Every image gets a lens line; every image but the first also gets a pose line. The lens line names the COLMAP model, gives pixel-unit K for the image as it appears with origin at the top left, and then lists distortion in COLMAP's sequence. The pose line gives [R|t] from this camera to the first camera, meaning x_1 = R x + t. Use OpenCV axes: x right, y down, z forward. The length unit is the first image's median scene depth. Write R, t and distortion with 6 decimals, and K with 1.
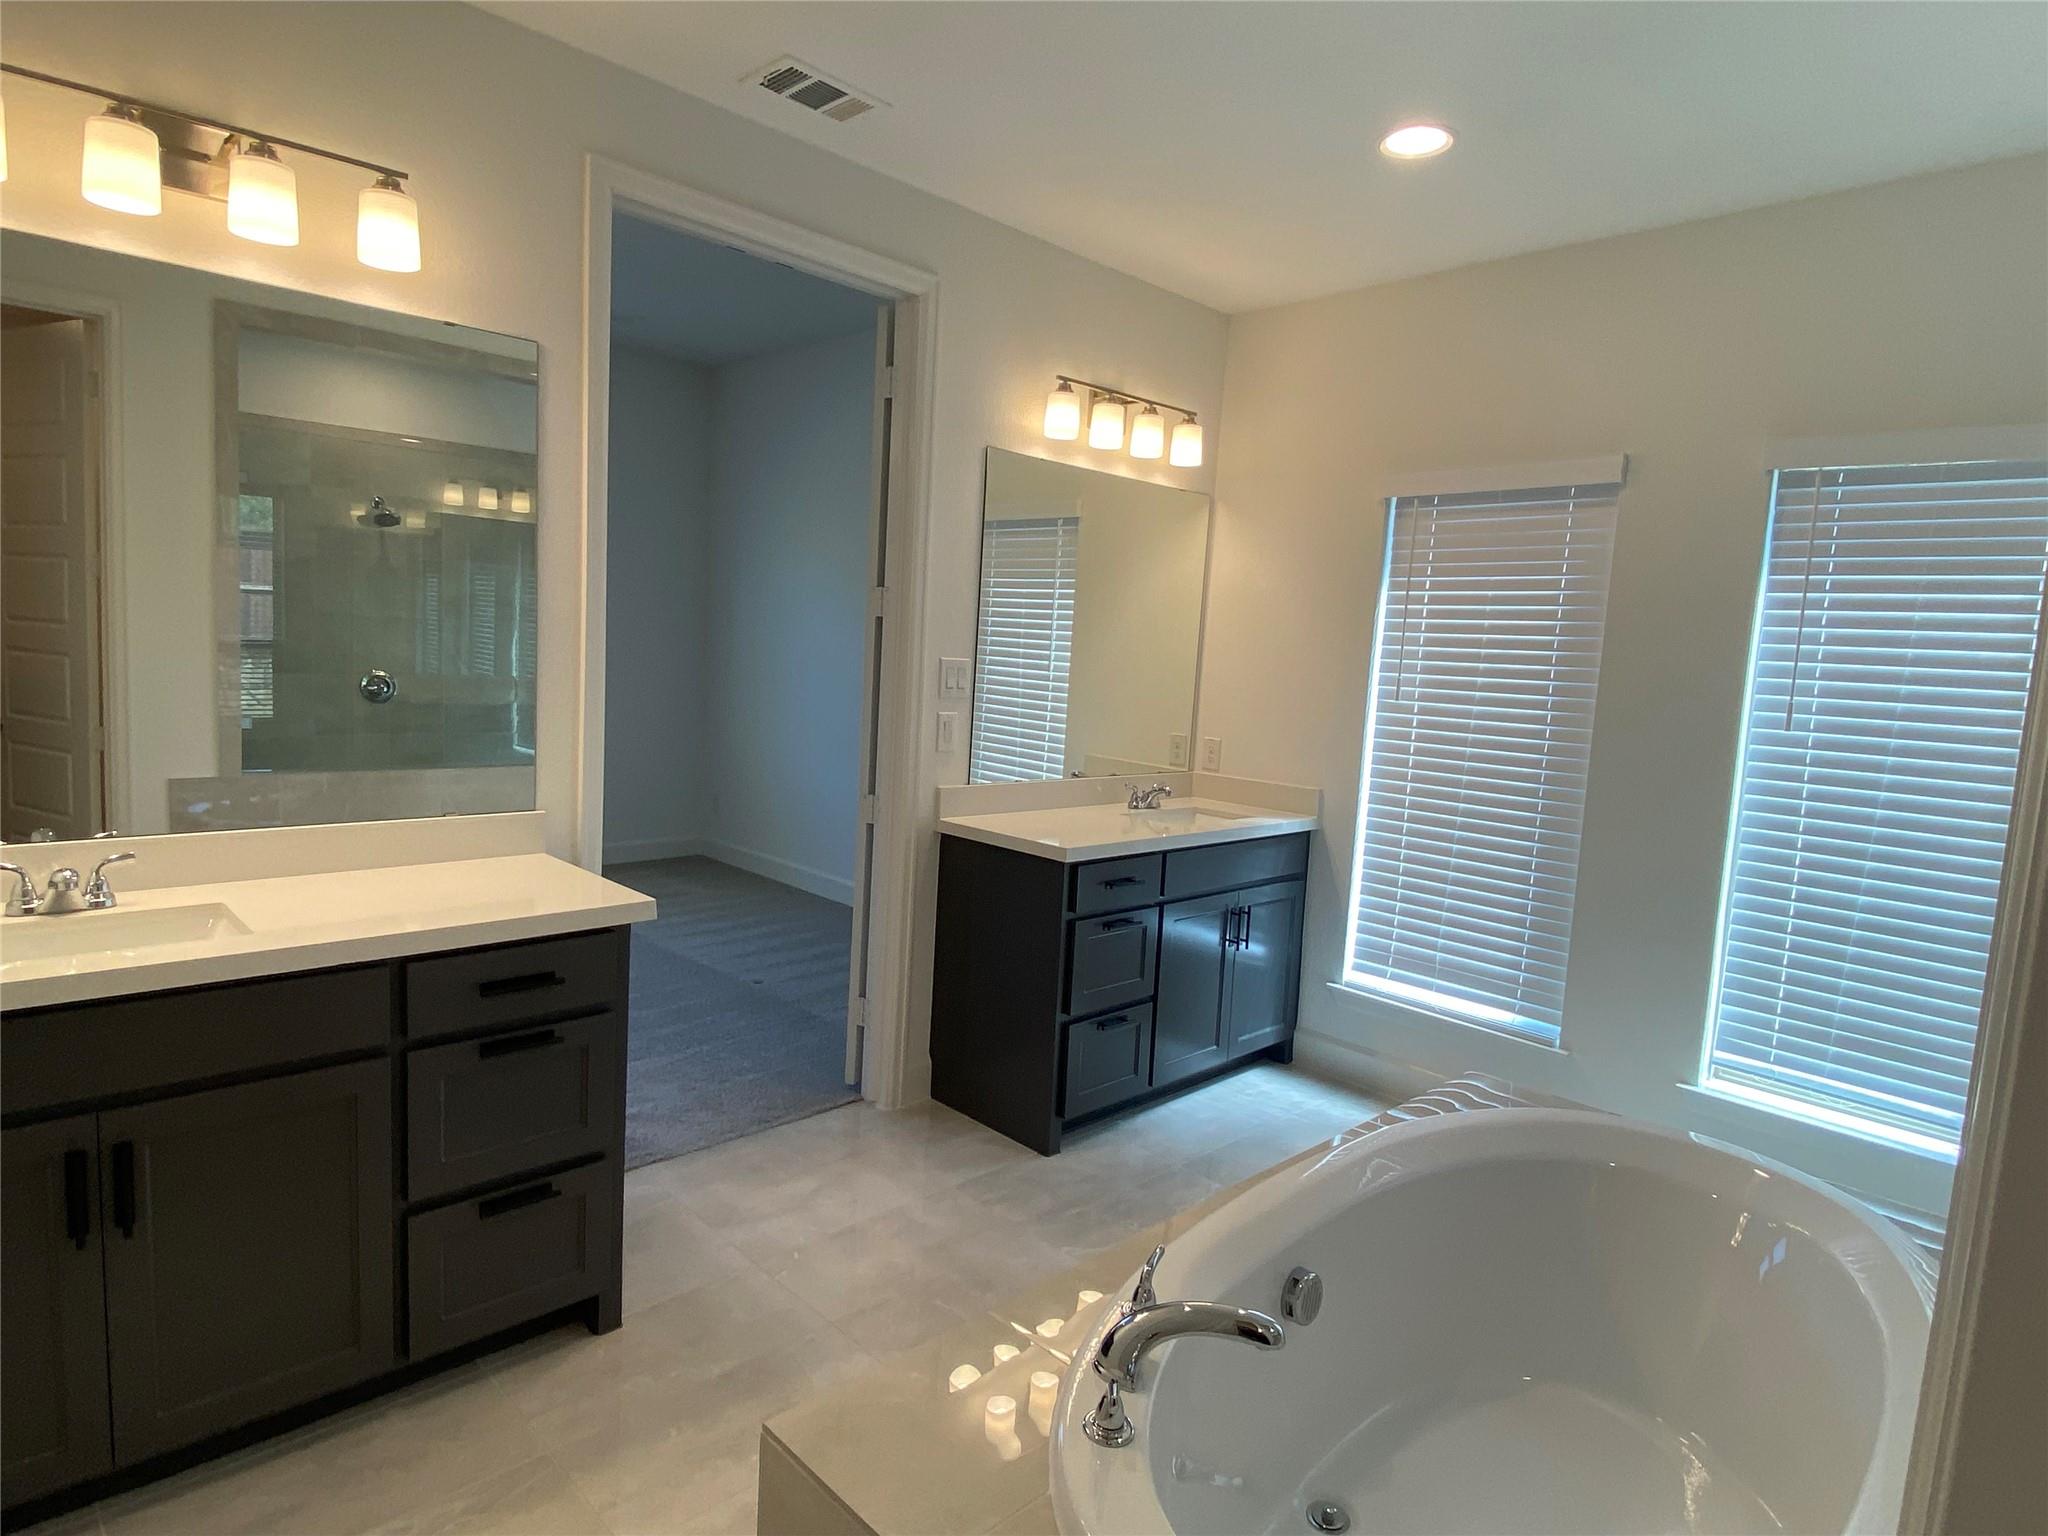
lens RADIAL K [[1139.4, 0, 1028.3], [0, 1139.4, 772.8], [0, 0, 1]] dist [-0.004910, -0.003290]
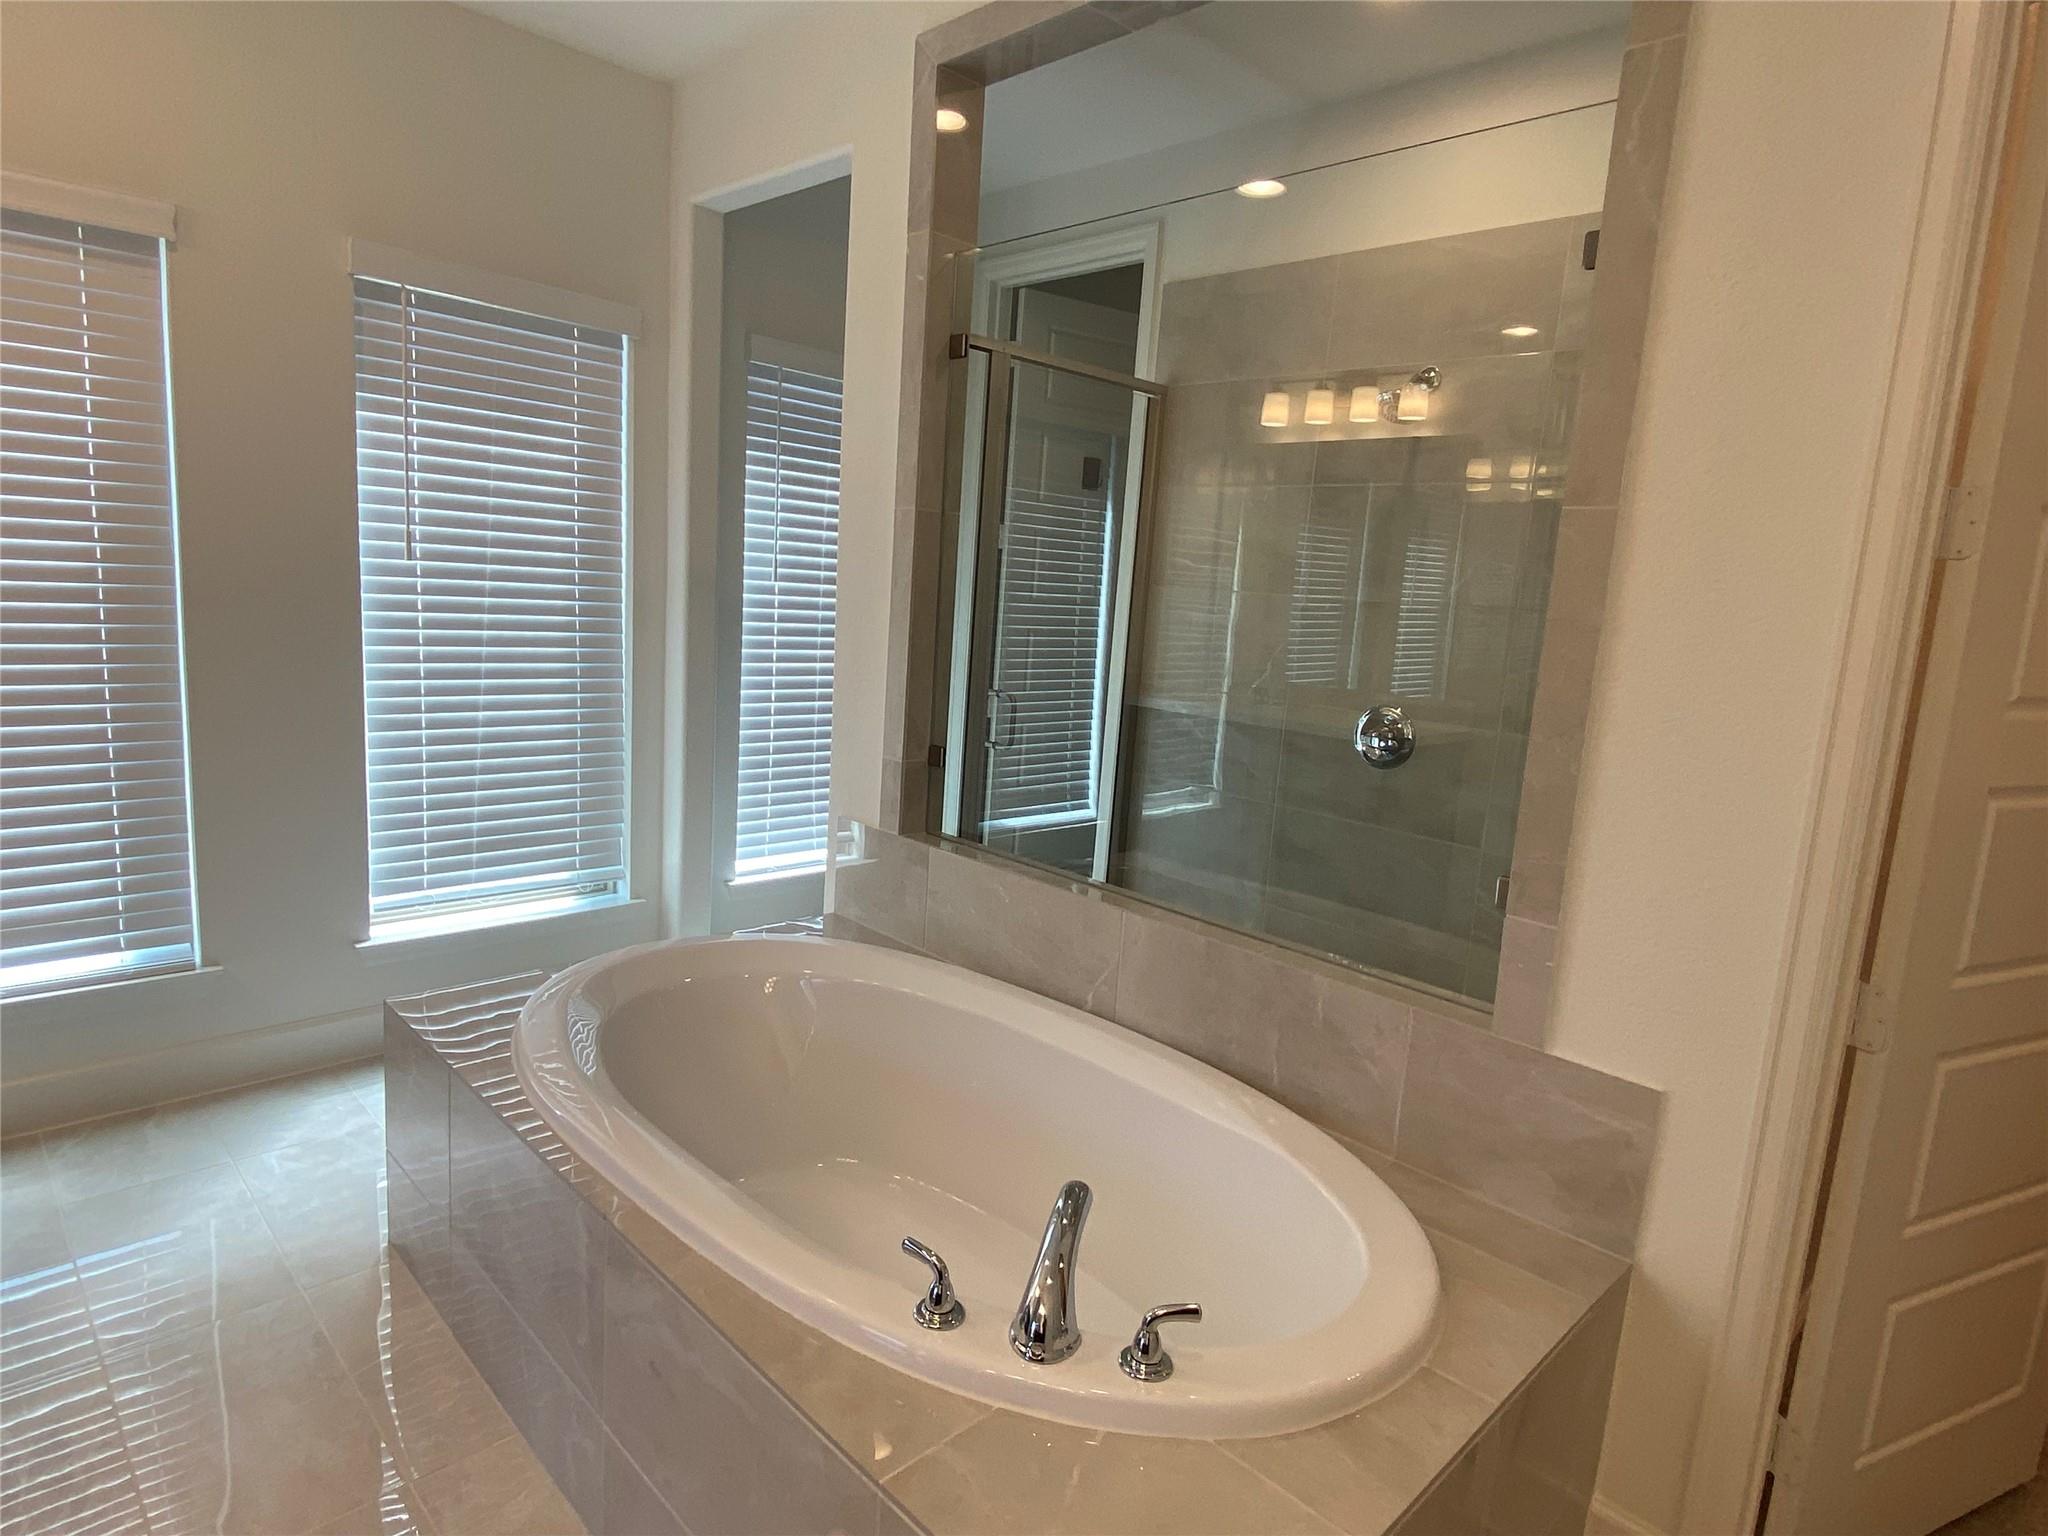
lens RADIAL K [[1139.4, 0, 1028.5], [0, 1139.4, 760.2], [0, 0, 1]] dist [-0.004910, -0.003290]
pose [[-0.007728, -0.221181, 0.975202, -0.320666], [0.033826, 0.974615, 0.221316, -0.065520], [-0.999398, 0.034698, -0.000050, 0.451459]]
